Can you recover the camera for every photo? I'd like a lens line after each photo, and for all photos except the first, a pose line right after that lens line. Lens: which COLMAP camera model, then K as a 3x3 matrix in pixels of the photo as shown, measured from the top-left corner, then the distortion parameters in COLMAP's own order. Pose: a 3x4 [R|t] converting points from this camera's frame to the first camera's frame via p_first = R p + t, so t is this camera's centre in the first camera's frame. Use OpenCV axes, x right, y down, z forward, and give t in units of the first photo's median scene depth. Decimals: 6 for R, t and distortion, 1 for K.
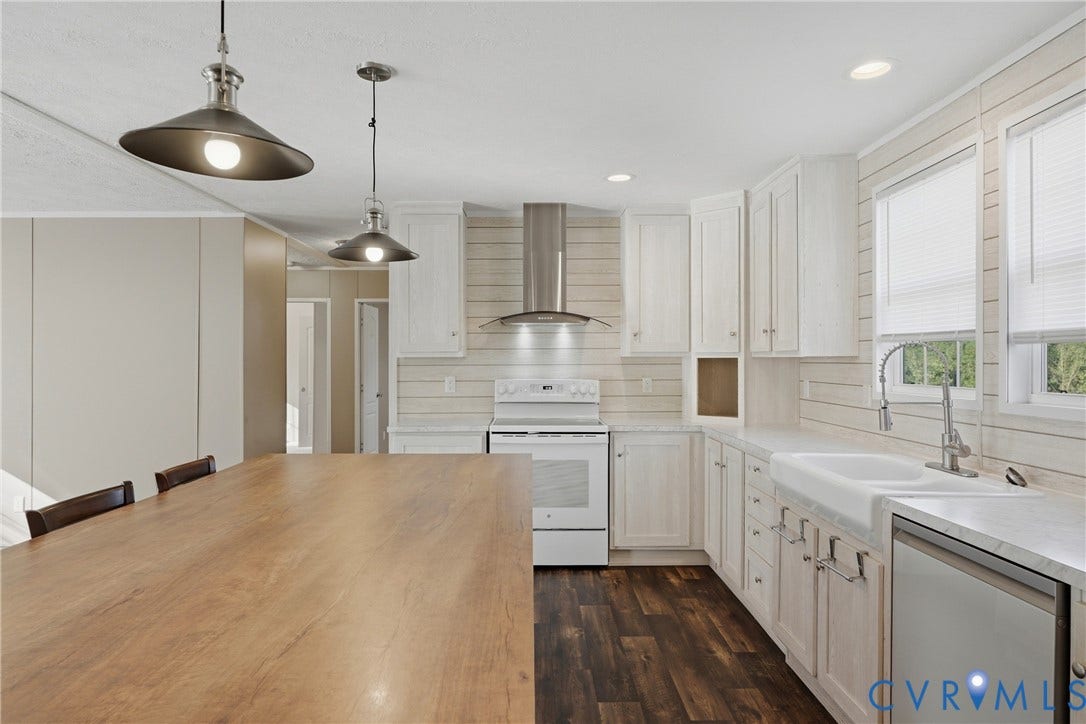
lens RADIAL K [[630.9, 0, 548.4], [0, 630.9, 360.1], [0, 0, 1]] dist [0.004980, -0.000568]
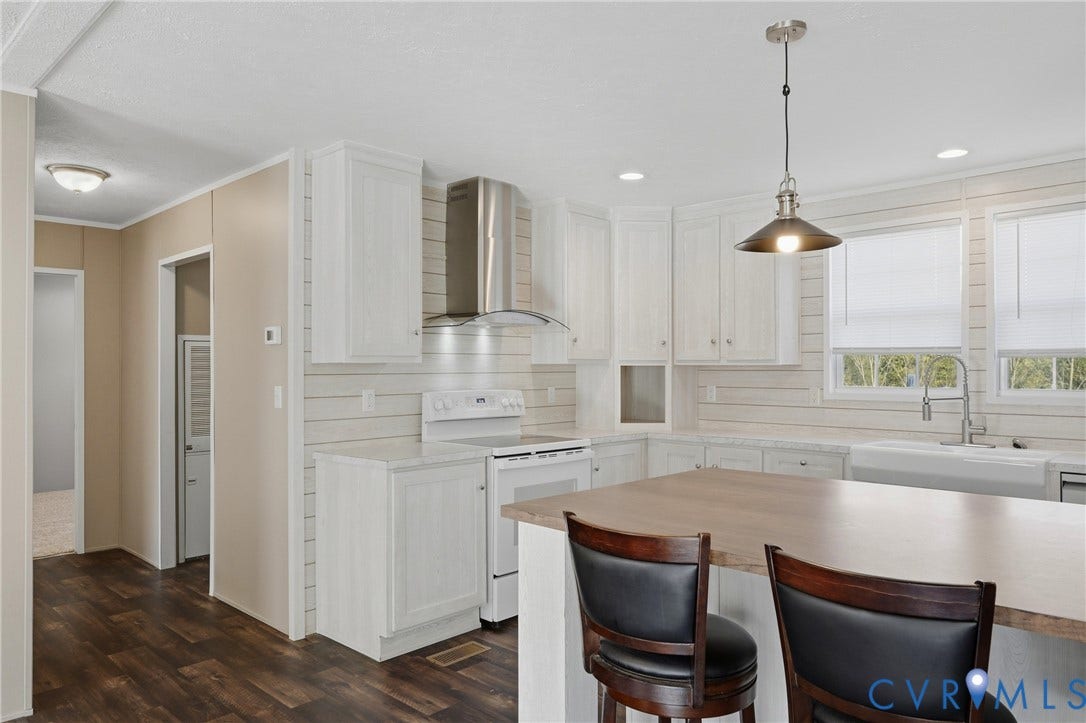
lens RADIAL K [[713.4, 0, 528.3], [0, 713.4, 361.5], [0, 0, 1]] dist [-0.003343, 0.005517]
pose [[0.715825, 0.007762, 0.698236, -0.722770], [-0.000818, 0.999947, -0.010277, 0.001944], [-0.698279, 0.006786, 0.715793, 0.327806]]
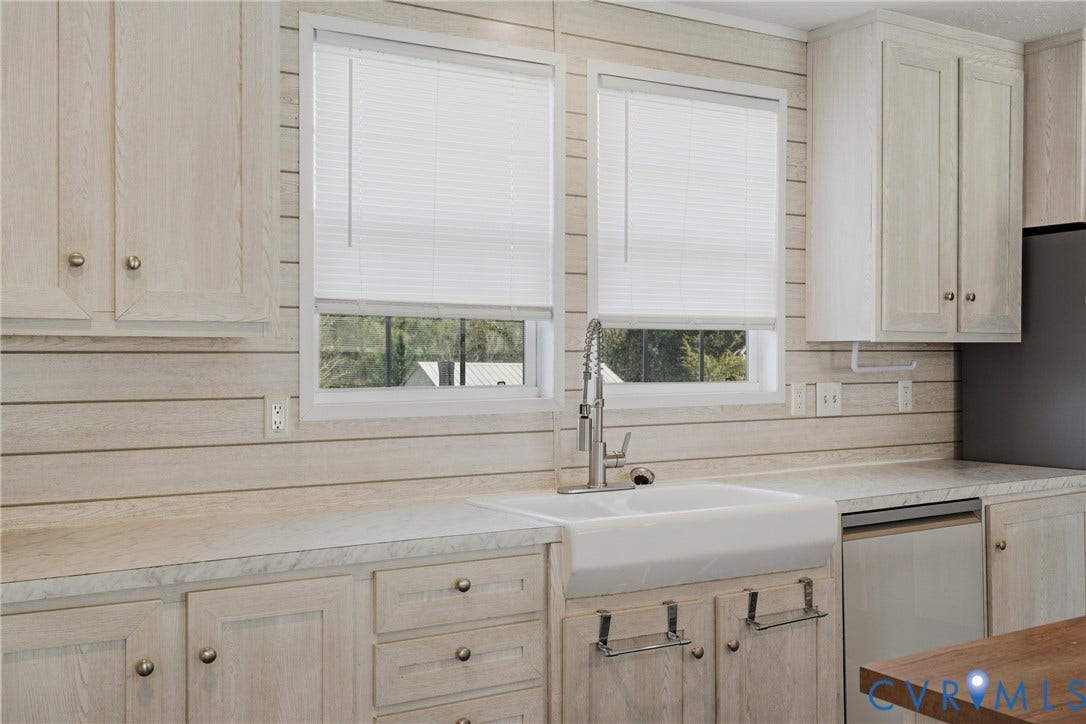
lens RADIAL K [[1086.8, 0, 552.1], [0, 1086.8, 357.7], [0, 0, 1]] dist [0.002117, 0.000000]
pose [[-0.497929, -0.003741, 0.867210, -0.293144], [0.000004, 0.999991, 0.004316, 0.004671], [-0.867218, 0.002153, -0.497924, 1.033430]]
